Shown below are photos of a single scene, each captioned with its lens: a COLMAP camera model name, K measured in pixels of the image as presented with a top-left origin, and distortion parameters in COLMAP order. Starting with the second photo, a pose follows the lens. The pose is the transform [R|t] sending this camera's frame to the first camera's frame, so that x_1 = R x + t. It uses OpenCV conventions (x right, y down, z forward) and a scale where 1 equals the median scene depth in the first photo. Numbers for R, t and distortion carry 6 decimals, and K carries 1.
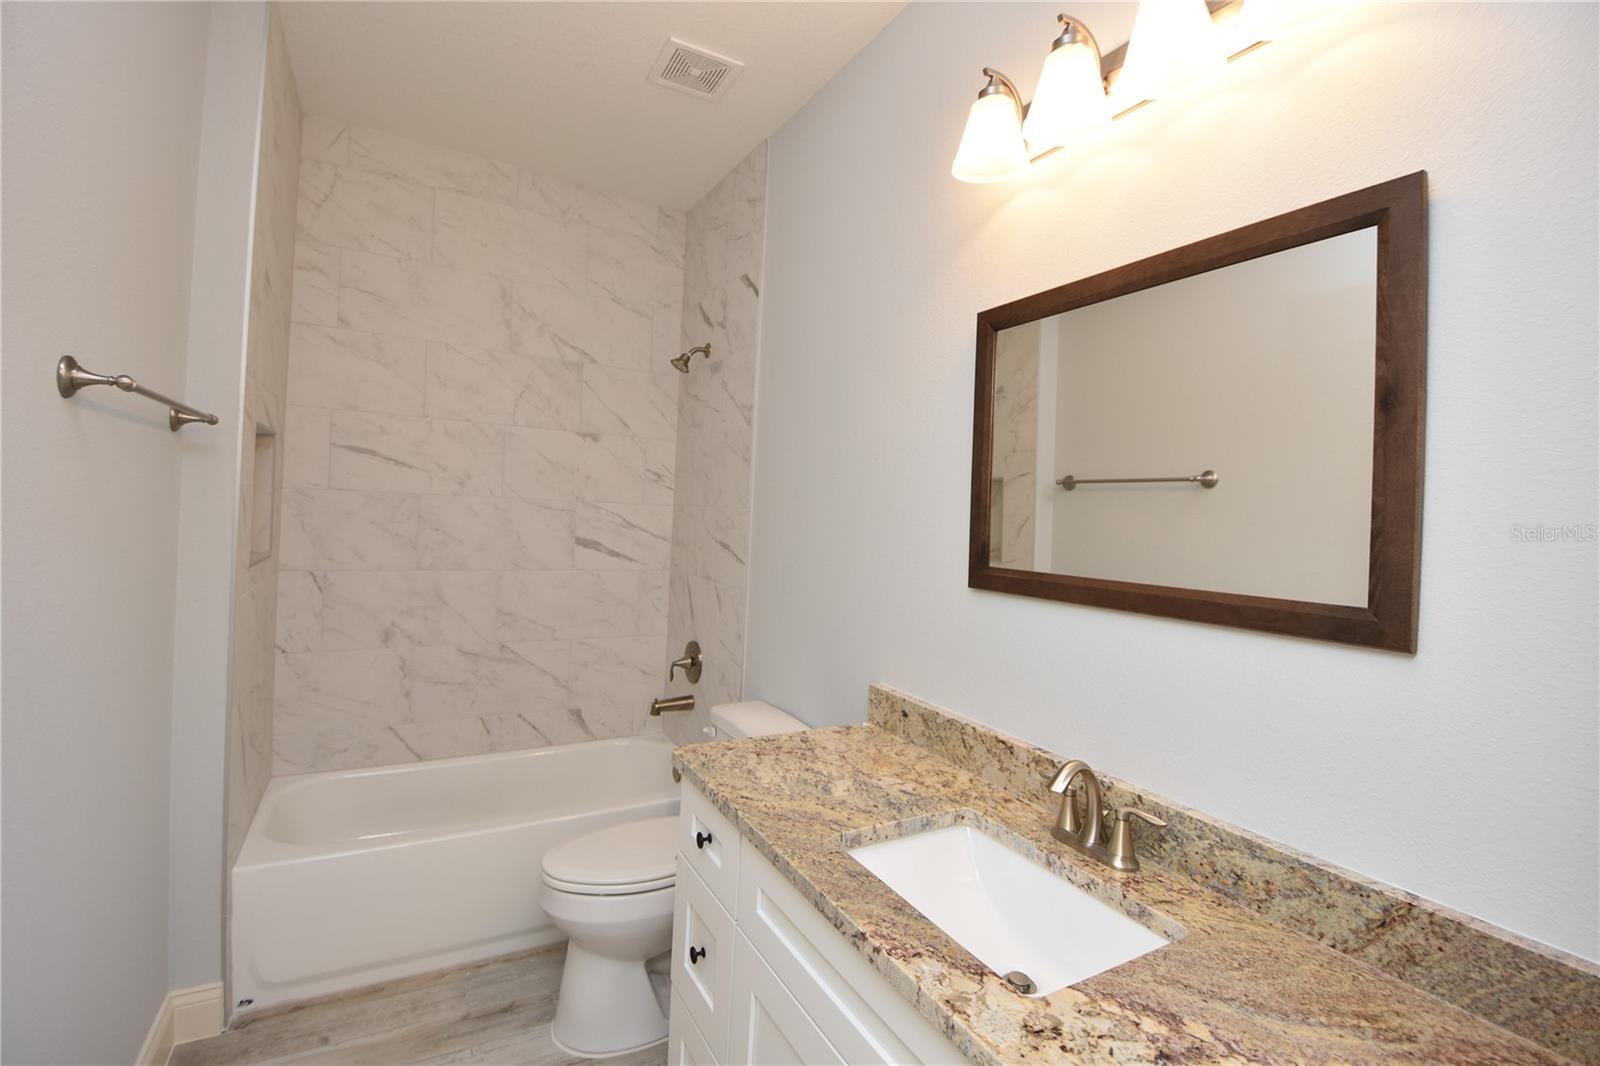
lens RADIAL K [[702.4, 0, 795.1], [0, 702.4, 512.3], [0, 0, 1]] dist [0.009452, -0.020225]
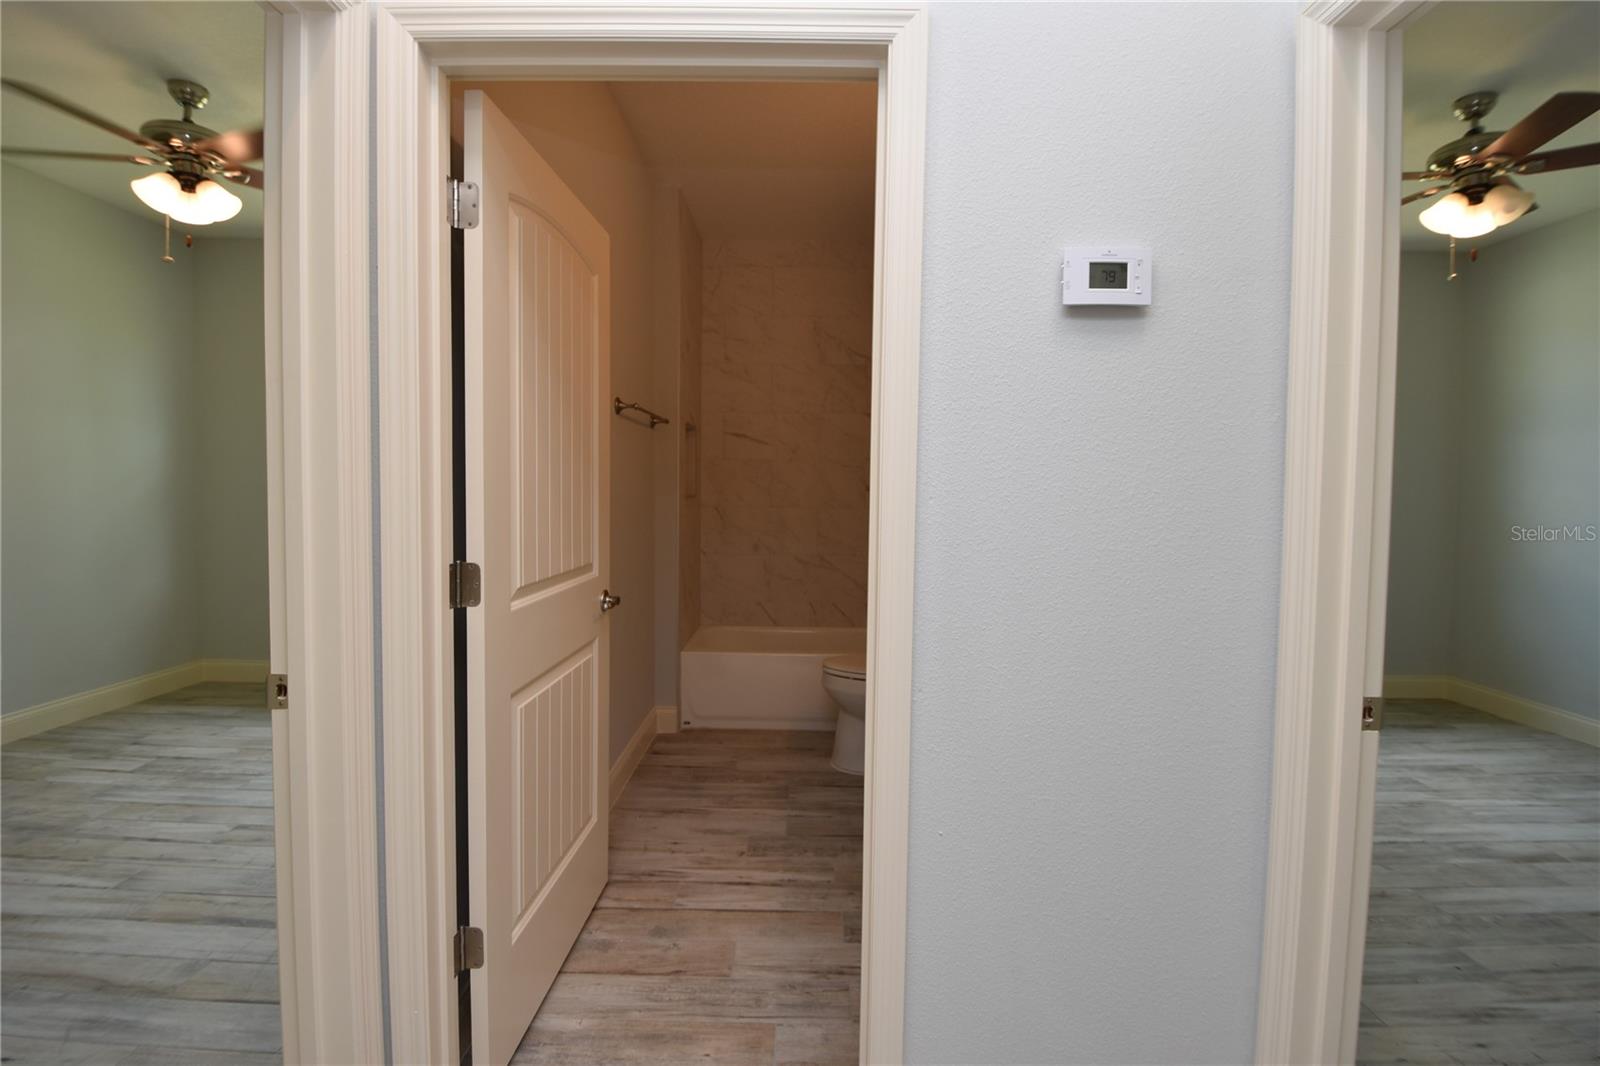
lens RADIAL K [[702.4, 0, 795.1], [0, 702.4, 512.3], [0, 0, 1]] dist [0.009452, -0.020225]
pose [[0.864308, -0.015998, -0.502709, 0.403790], [0.028251, 0.999460, 0.016764, 0.085996], [0.502169, -0.028692, 0.864293, -0.460773]]
